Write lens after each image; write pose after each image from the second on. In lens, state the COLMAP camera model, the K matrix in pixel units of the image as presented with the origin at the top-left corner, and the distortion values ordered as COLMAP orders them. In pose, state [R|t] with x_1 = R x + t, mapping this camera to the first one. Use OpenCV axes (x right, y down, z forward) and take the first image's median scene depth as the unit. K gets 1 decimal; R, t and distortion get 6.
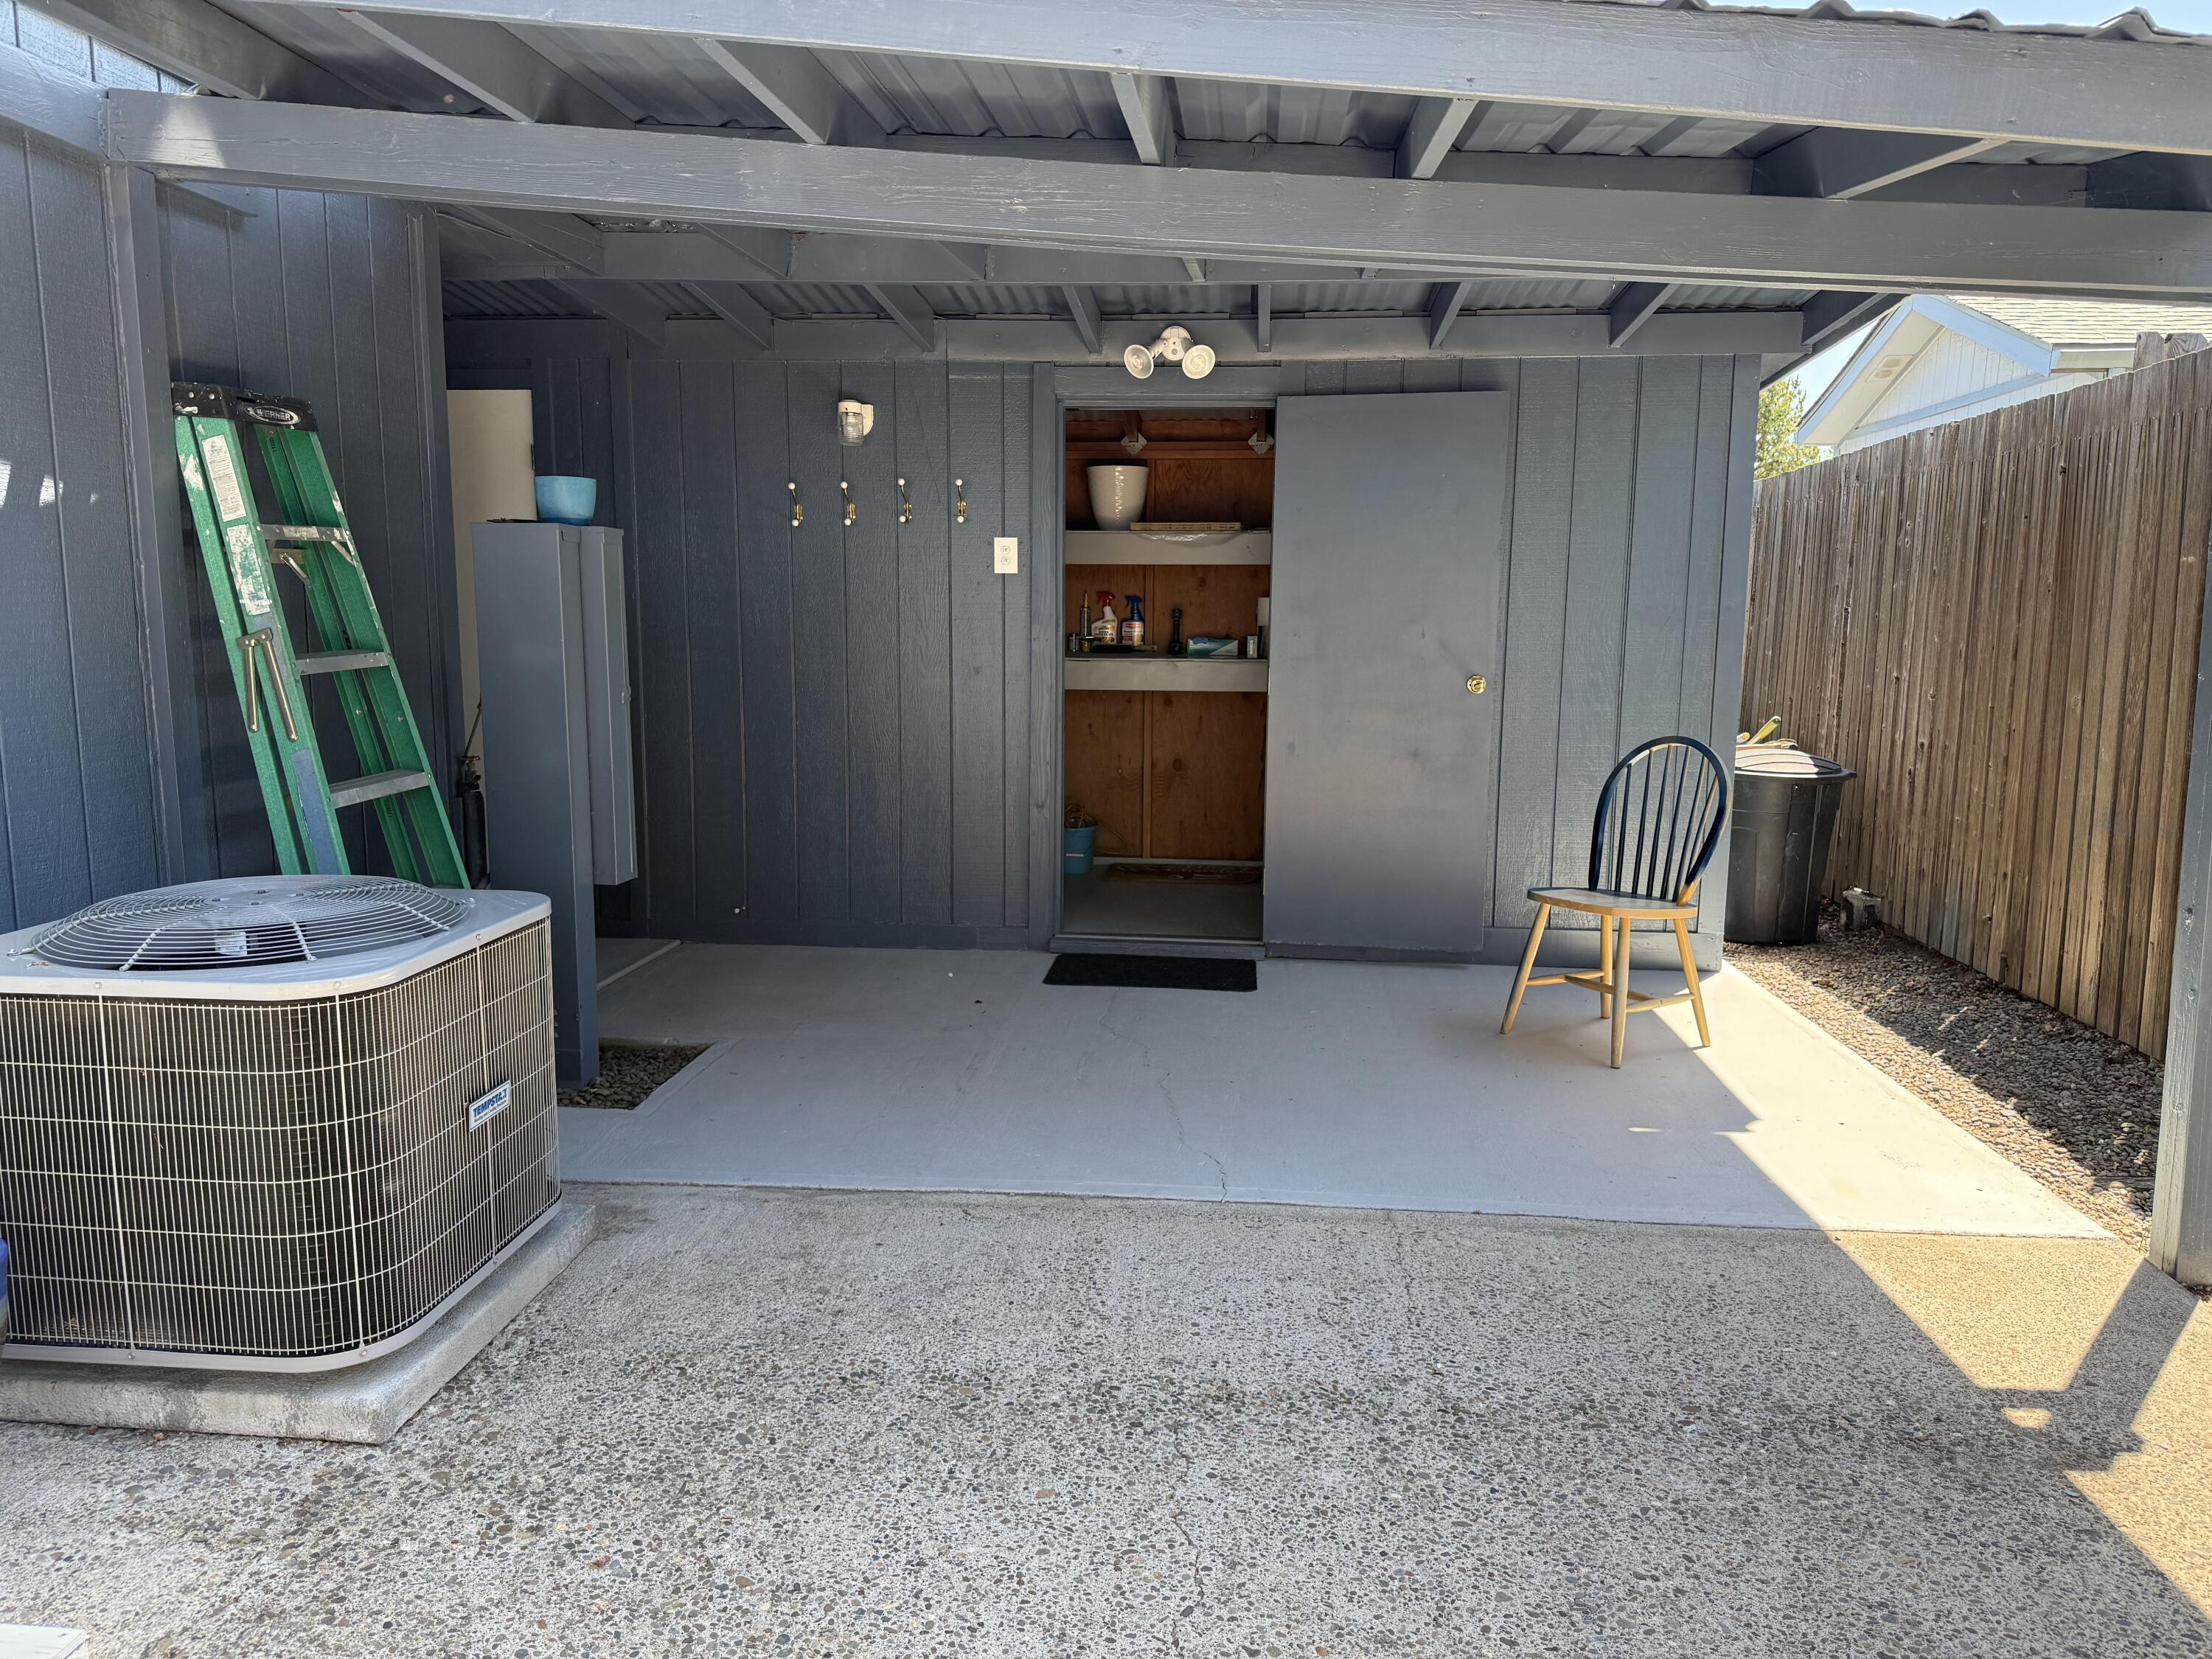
lens RADIAL K [[1528.7, 0, 1106.0], [0, 1528.7, 829.5], [0, 0, 1]] dist [-0.009095, -0.003328]
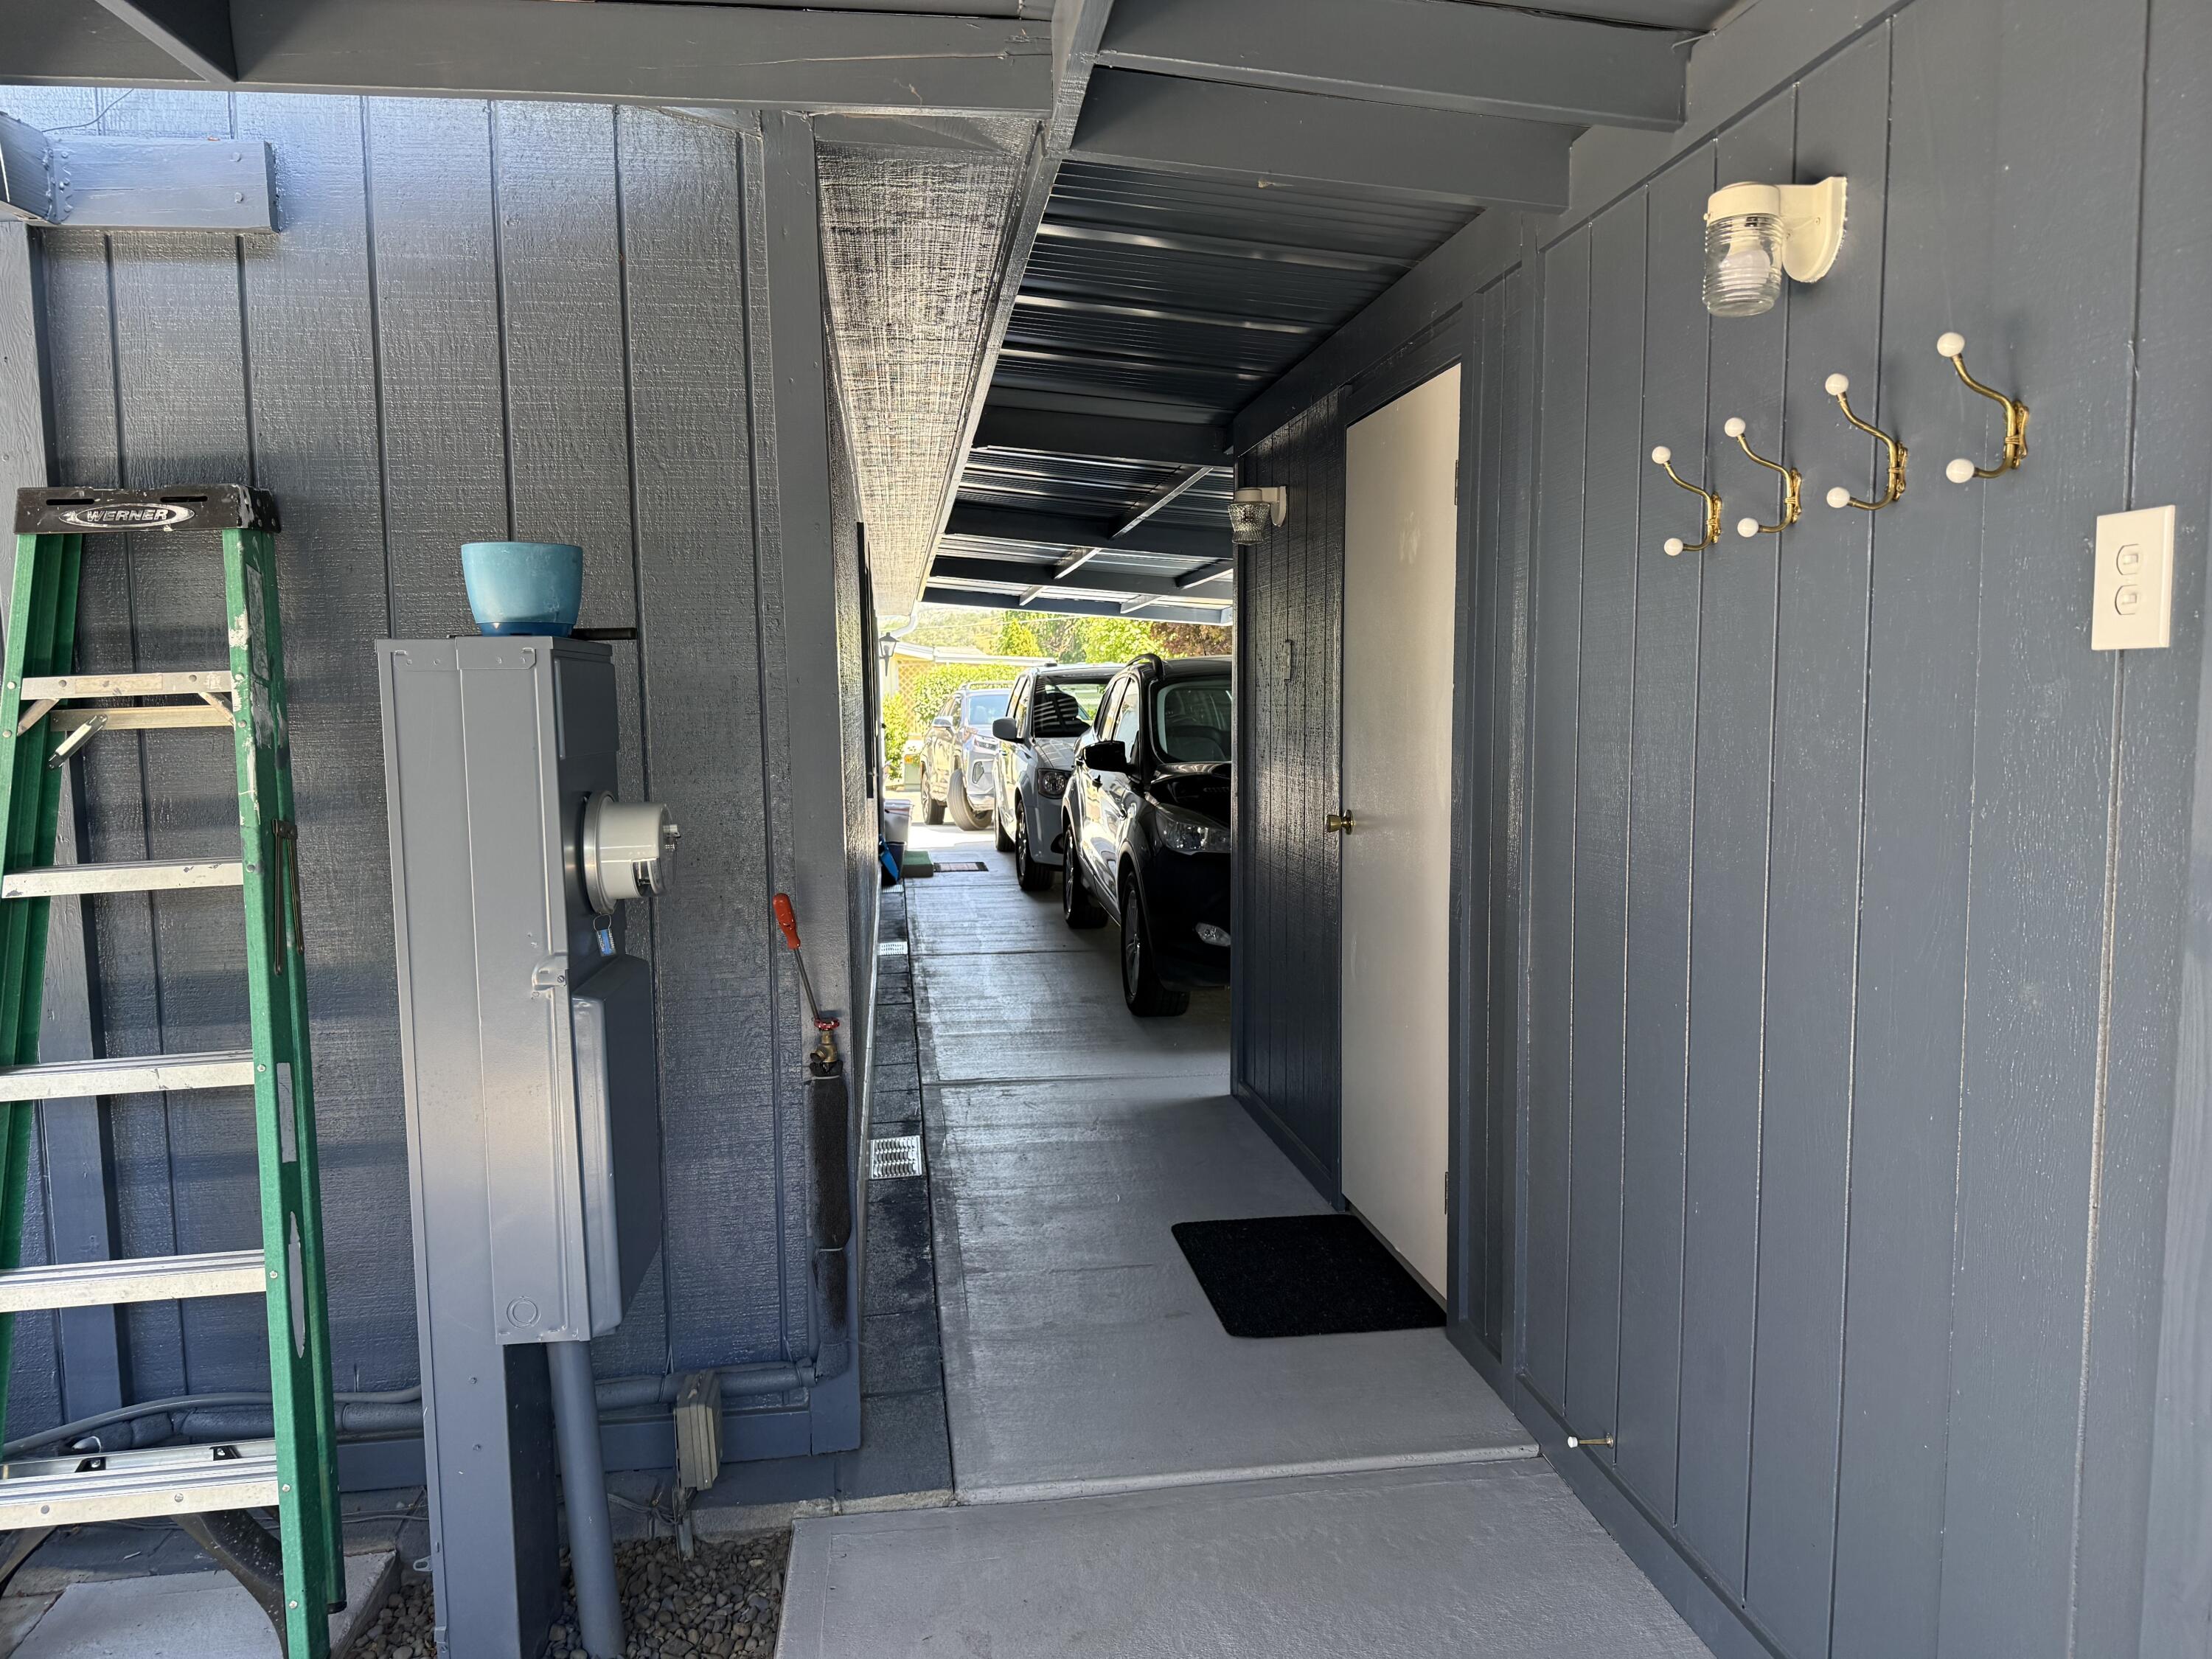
lens RADIAL K [[1528.7, 0, 1106.0], [0, 1528.7, 829.5], [0, 0, 1]] dist [-0.009095, -0.003328]
pose [[0.254533, 0.067474, -0.964707, 0.225240], [-0.112955, 0.992809, 0.039637, -0.197677], [0.960445, 0.098880, 0.260324, 1.193235]]
